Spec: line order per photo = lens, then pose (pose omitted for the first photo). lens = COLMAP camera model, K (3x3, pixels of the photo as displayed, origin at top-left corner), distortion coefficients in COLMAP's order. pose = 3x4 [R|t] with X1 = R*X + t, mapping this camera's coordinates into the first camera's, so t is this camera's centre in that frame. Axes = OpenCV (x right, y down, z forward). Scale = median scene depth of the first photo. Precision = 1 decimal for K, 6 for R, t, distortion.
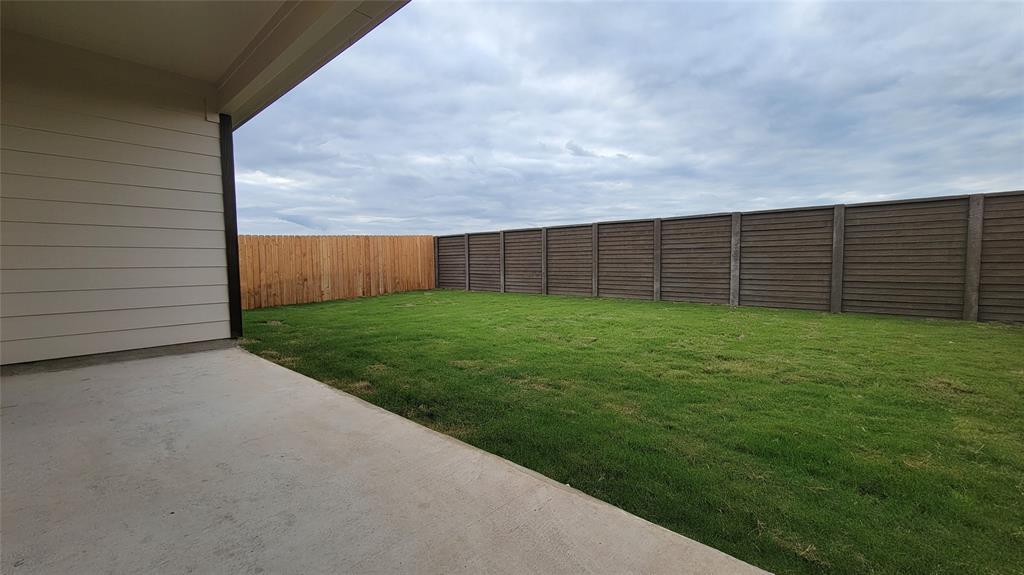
lens RADIAL K [[417.6, 0, 510.5], [0, 417.6, 285.6], [0, 0, 1]] dist [0.001055, 0.000257]
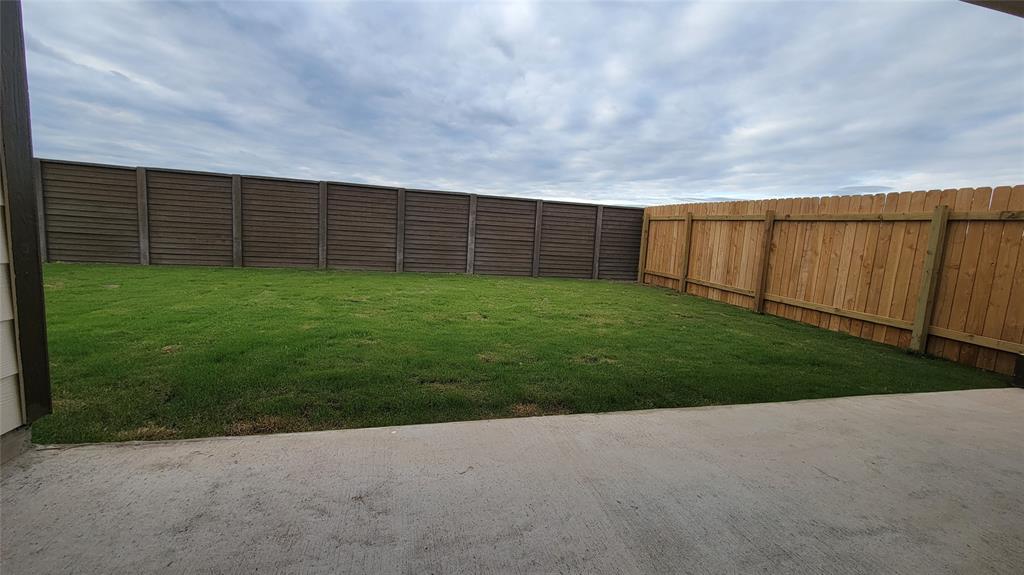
lens RADIAL K [[417.6, 0, 510.5], [0, 417.6, 285.6], [0, 0, 1]] dist [0.001055, 0.000257]
pose [[0.545511, -0.055221, 0.836282, -0.378169], [-0.011110, 0.997263, 0.073098, -0.007292], [-0.838030, -0.049167, 0.543404, 0.261875]]
